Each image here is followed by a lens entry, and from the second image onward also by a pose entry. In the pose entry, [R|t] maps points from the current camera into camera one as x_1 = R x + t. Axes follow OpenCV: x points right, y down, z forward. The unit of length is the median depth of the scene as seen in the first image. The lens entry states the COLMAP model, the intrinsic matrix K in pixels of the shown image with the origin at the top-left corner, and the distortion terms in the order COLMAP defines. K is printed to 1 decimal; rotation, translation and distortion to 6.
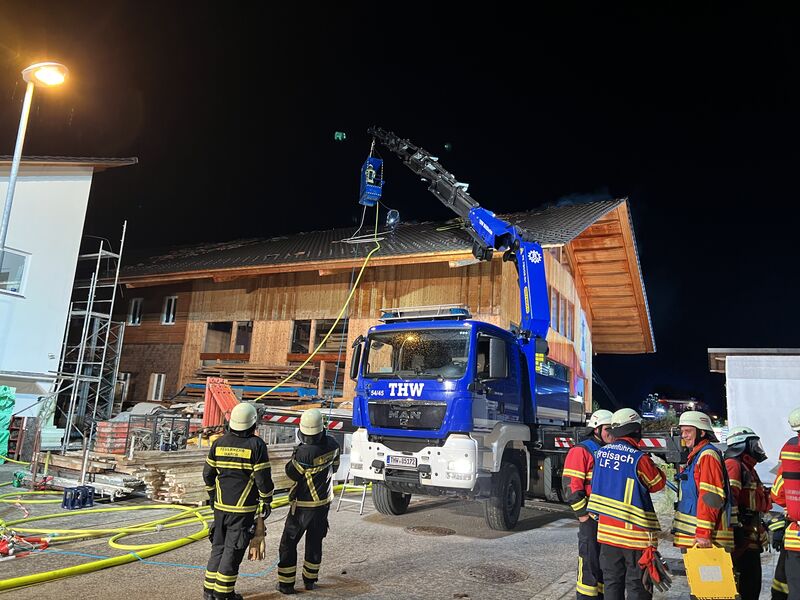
lens RADIAL K [[588.9, 0, 398.9], [0, 588.9, 296.8], [0, 0, 1]] dist [0.086960, -0.093916]
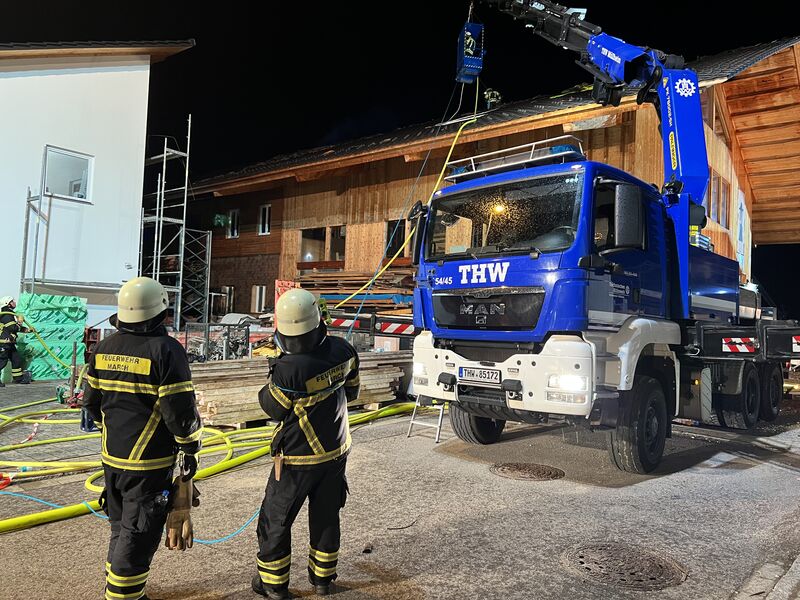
lens RADIAL K [[588.9, 0, 398.9], [0, 588.9, 296.8], [0, 0, 1]] dist [0.086960, -0.093916]
pose [[0.978083, -0.033174, -0.205555, 0.038885], [0.062503, 0.988475, 0.137879, 0.059443], [0.198612, -0.147705, 0.968884, 0.225054]]
